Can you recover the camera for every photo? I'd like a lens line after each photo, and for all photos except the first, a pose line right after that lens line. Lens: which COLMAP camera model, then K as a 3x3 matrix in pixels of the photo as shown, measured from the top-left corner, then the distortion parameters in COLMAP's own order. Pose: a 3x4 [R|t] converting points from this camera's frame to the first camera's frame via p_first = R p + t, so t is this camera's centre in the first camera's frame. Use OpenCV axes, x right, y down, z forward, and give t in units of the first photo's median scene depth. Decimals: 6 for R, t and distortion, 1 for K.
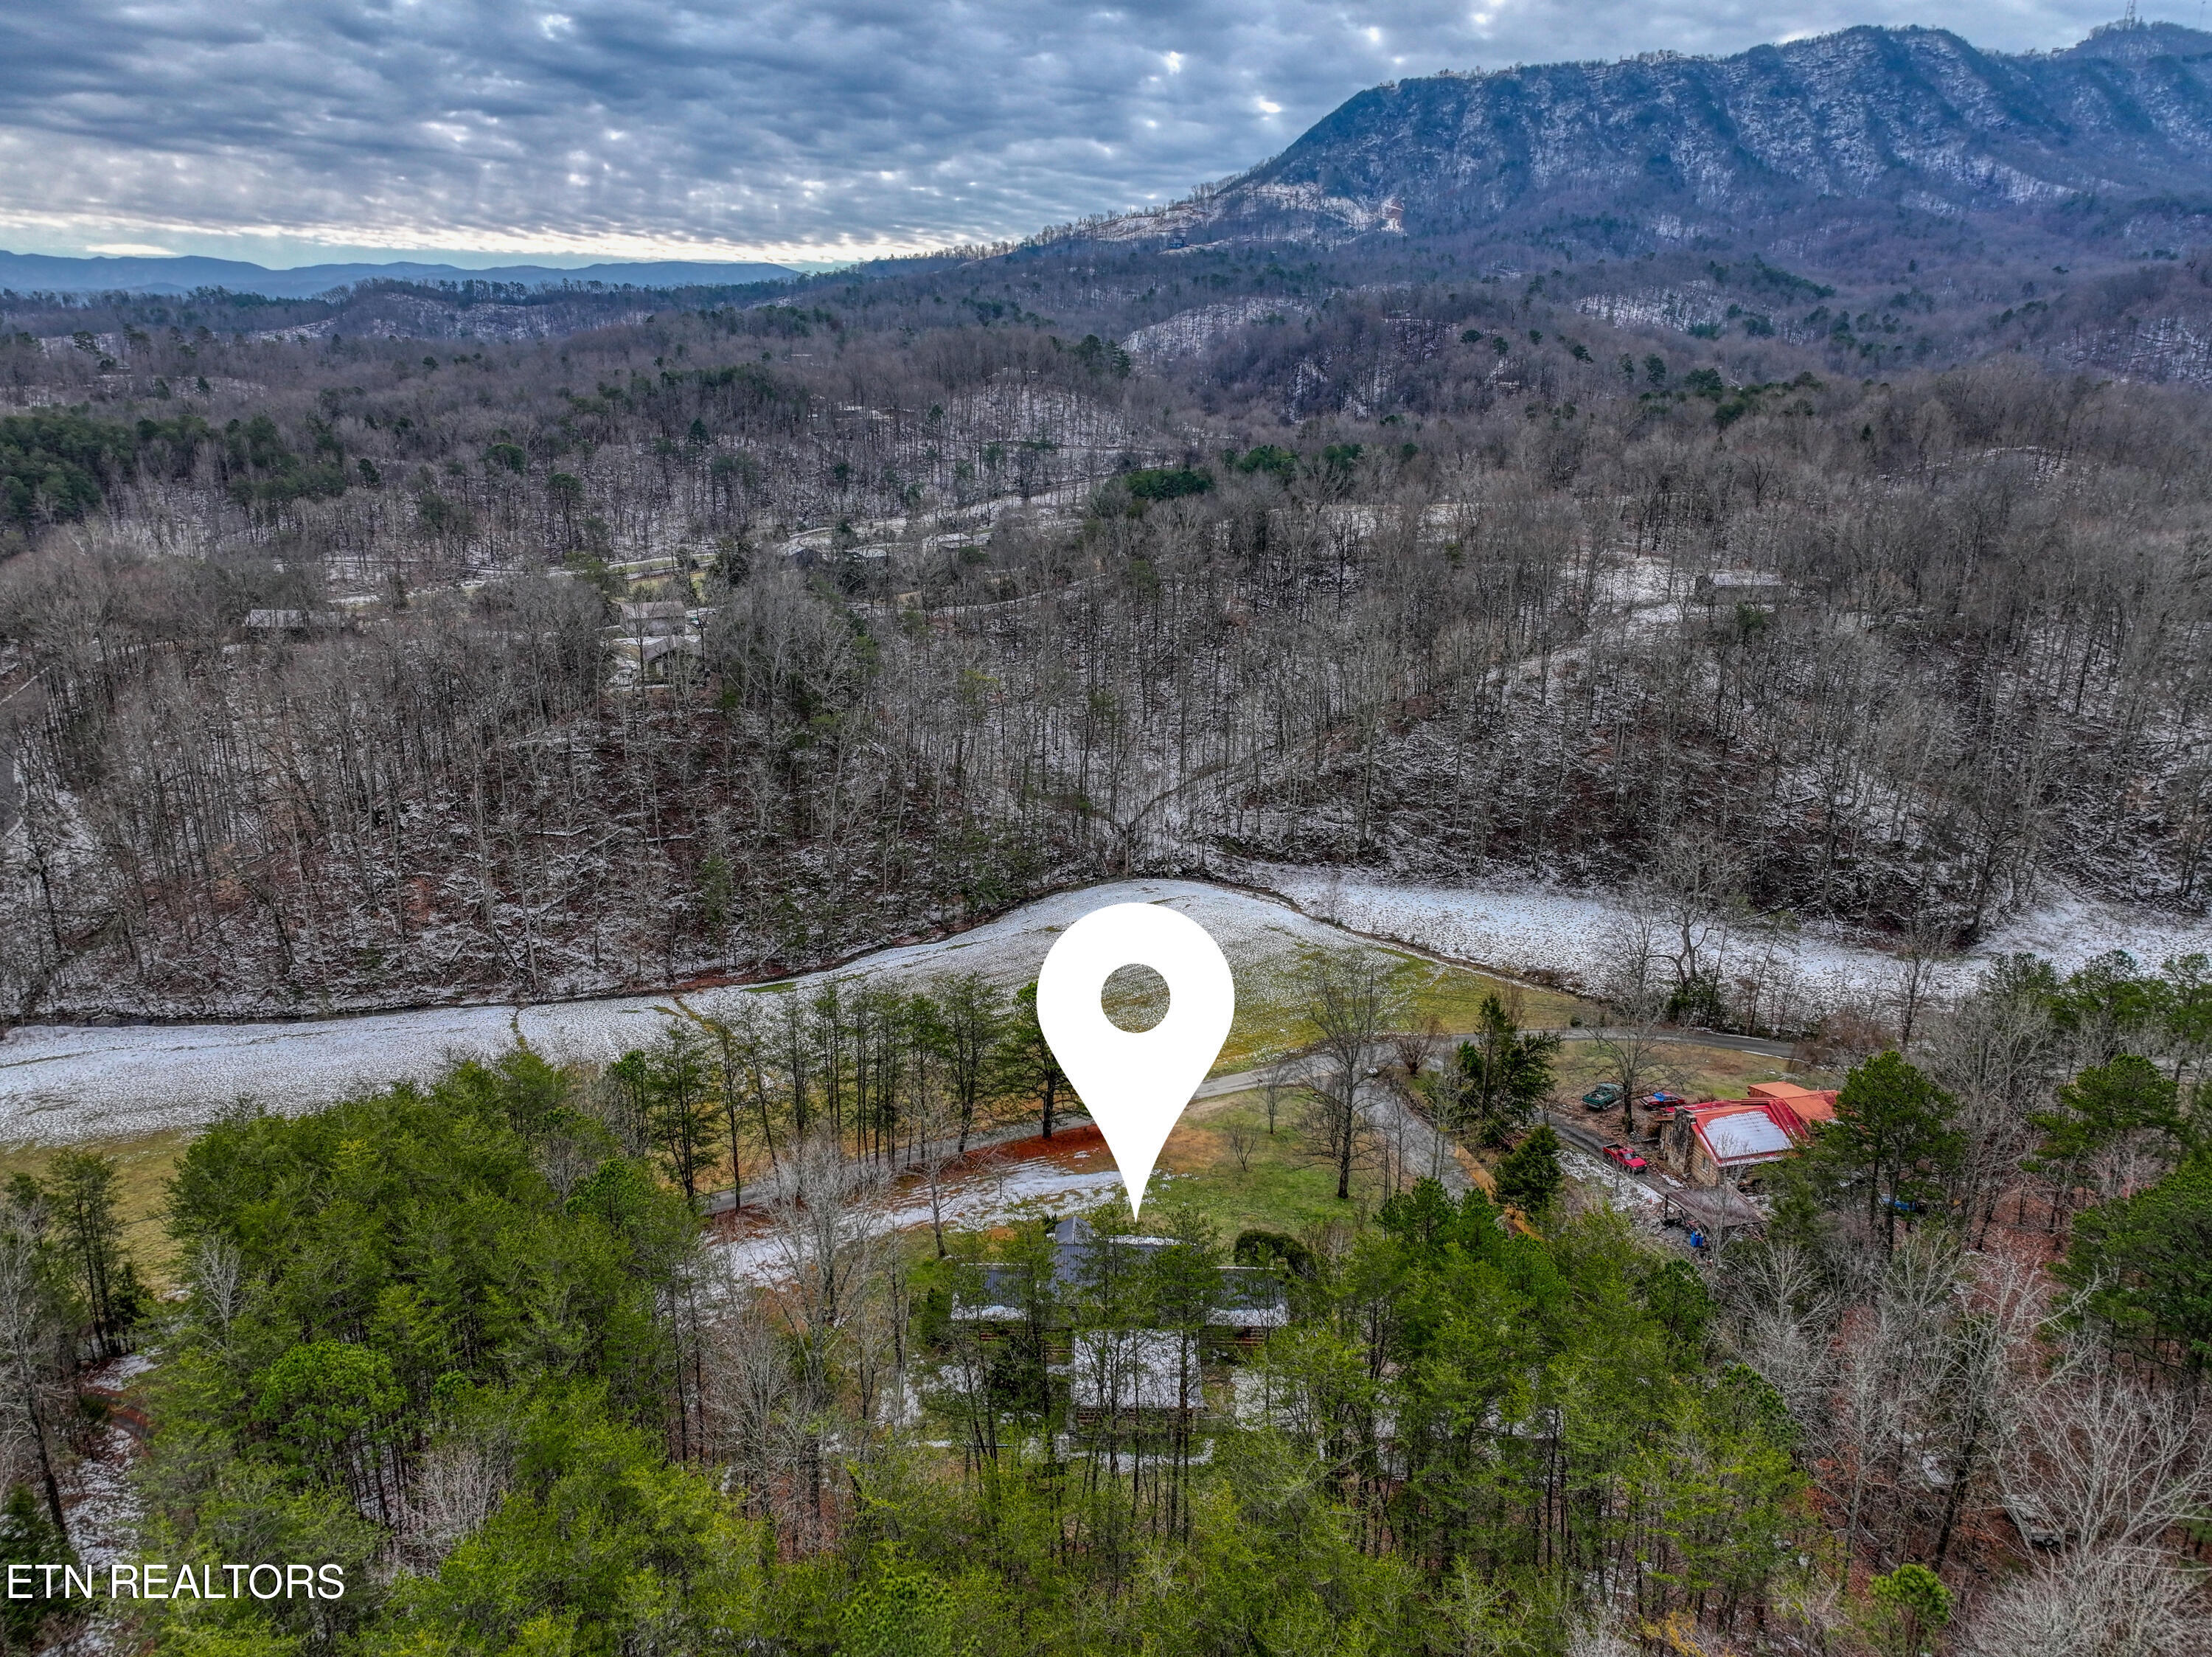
lens RADIAL K [[1539.6, 0, 1111.5], [0, 1539.6, 827.0], [0, 0, 1]] dist [-0.017238, 0.029486]
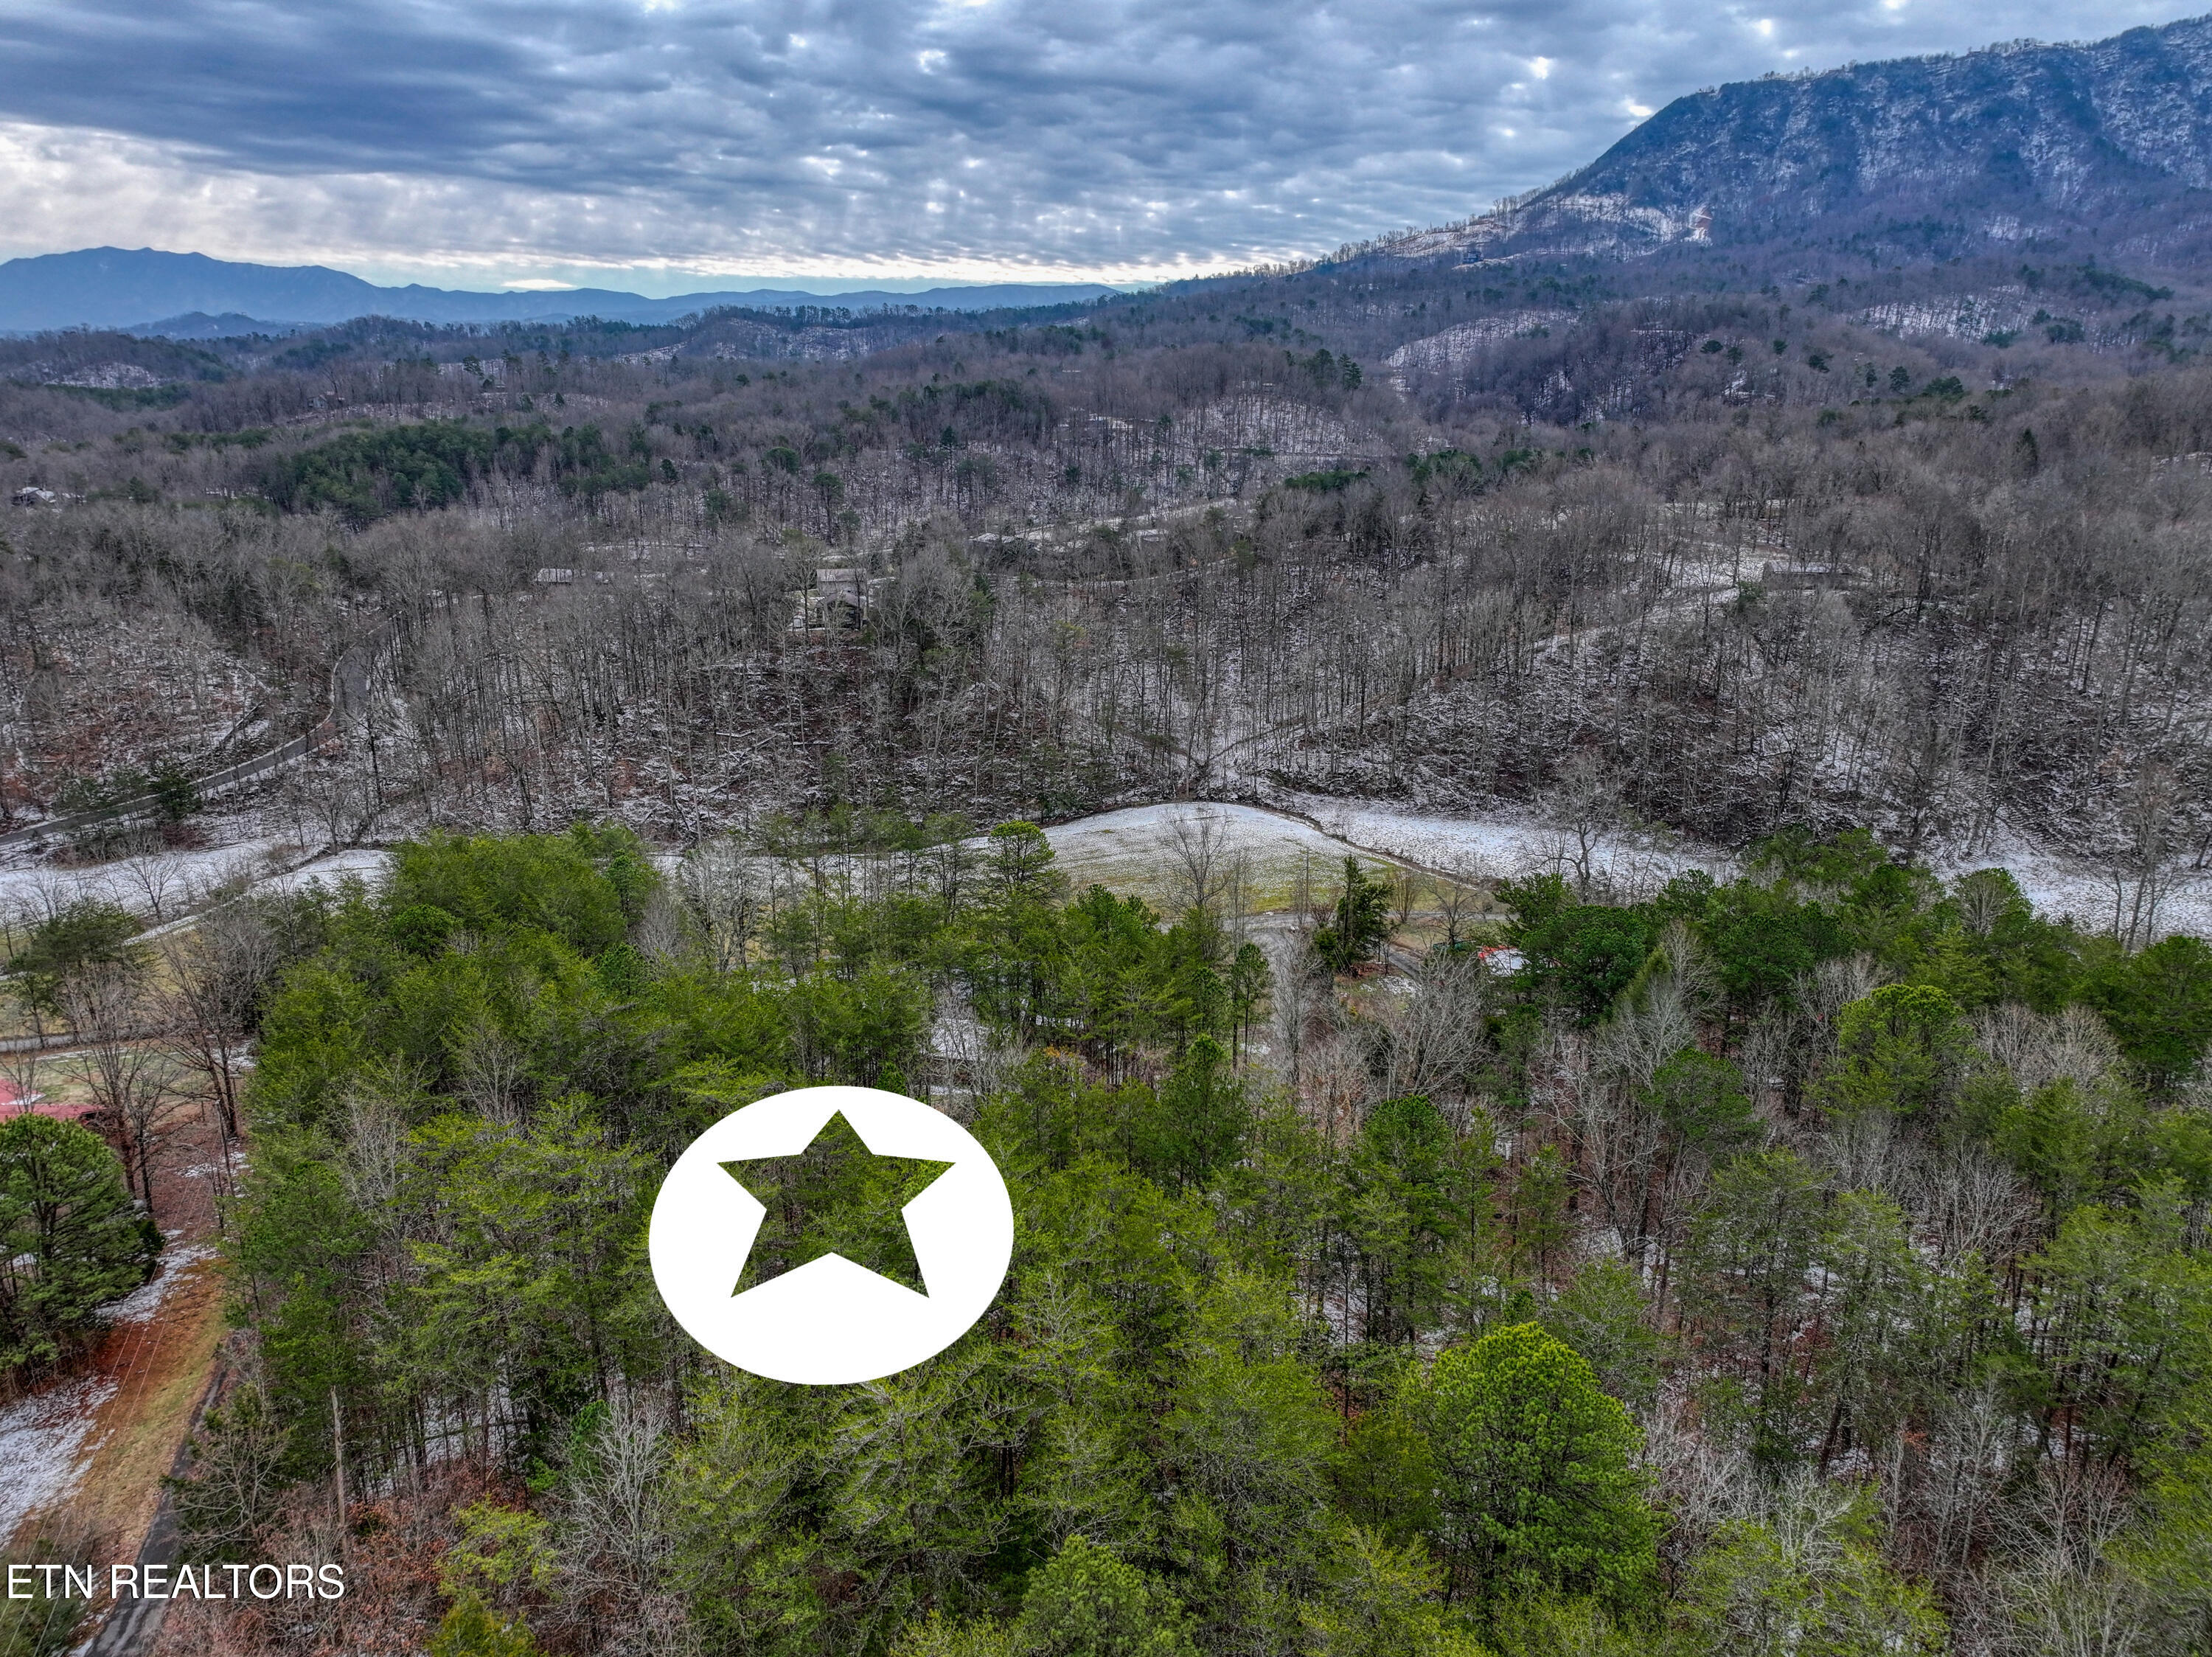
lens RADIAL K [[1539.6, 0, 1111.5], [0, 1539.6, 827.0], [0, 0, 1]] dist [-0.017238, 0.029486]
pose [[0.980116, 0.049033, -0.192272, 0.079353], [-0.050973, 0.998687, -0.005154, 0.027422], [0.191767, 0.014853, 0.981328, -0.079580]]
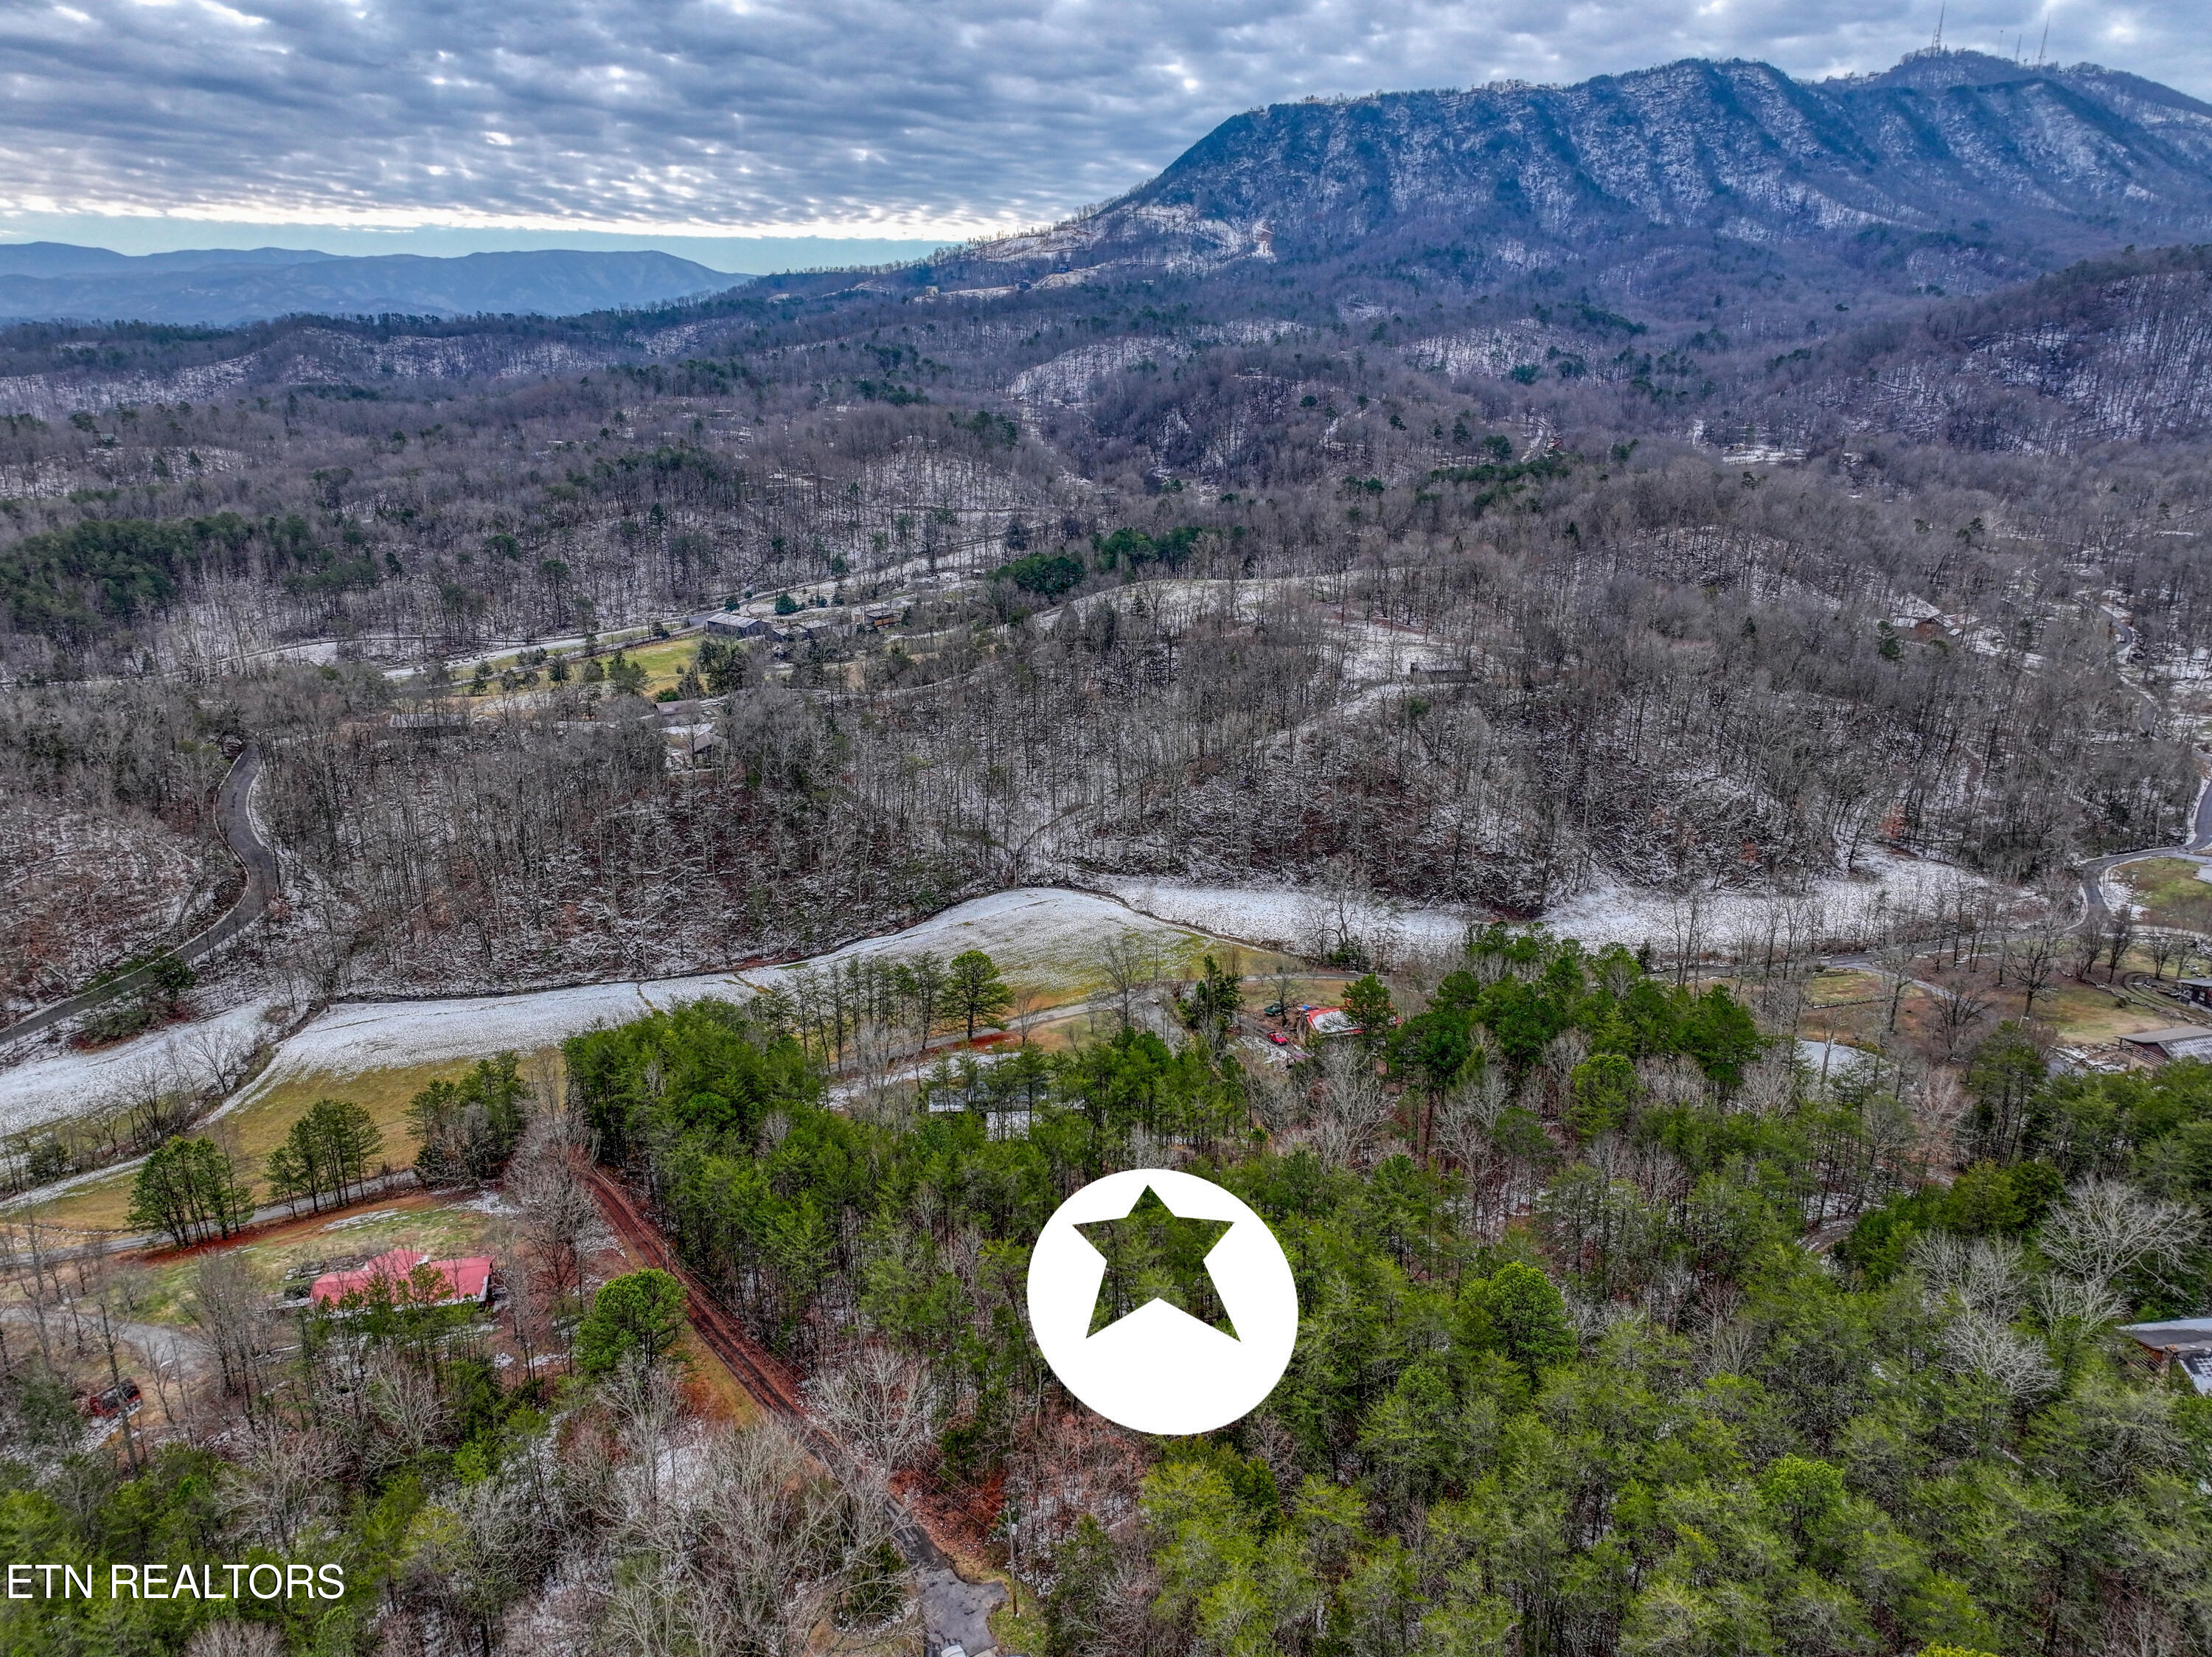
lens RADIAL K [[1539.6, 0, 1111.5], [0, 1539.6, 827.0], [0, 0, 1]] dist [-0.017238, 0.029486]
pose [[0.997775, -0.027040, 0.060947, 0.005590], [0.026338, 0.999577, 0.012302, -0.018632], [-0.061253, -0.010669, 0.998065, -0.223710]]
